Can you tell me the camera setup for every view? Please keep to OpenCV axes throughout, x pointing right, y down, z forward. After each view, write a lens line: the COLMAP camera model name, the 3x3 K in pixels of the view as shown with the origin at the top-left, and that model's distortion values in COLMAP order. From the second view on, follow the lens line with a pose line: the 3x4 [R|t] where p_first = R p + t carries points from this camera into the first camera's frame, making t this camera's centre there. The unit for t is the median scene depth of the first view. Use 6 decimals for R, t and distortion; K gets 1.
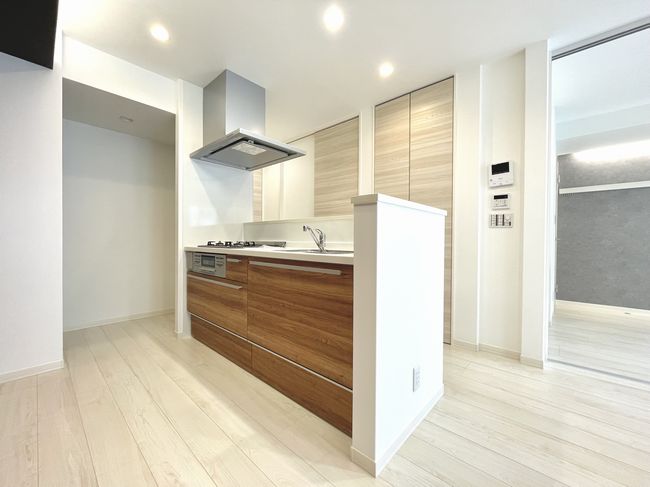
lens RADIAL K [[266.7, 0, 325.0], [0, 266.7, 243.5], [0, 0, 1]] dist [-0.000165, -0.000308]
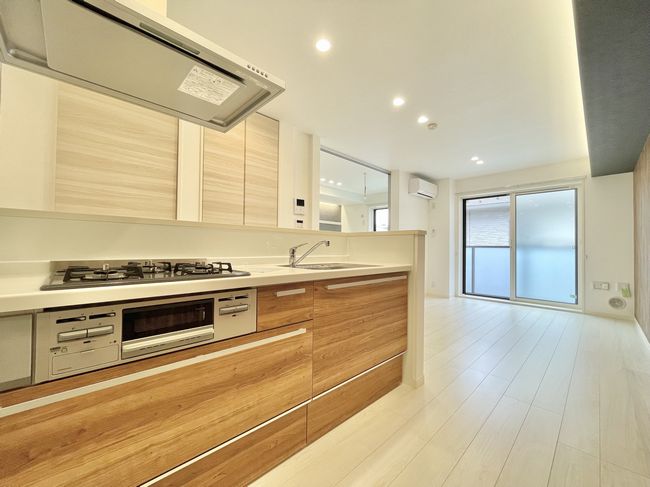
lens RADIAL K [[264.1, 0, 325.0], [0, 264.1, 243.5], [0, 0, 1]] dist [-0.004573, -0.000307]
pose [[0.064892, 0.007246, 0.997866, -0.840578], [0.000971, 0.999973, -0.007324, -0.039939], [-0.997892, 0.001444, 0.064883, 0.777415]]
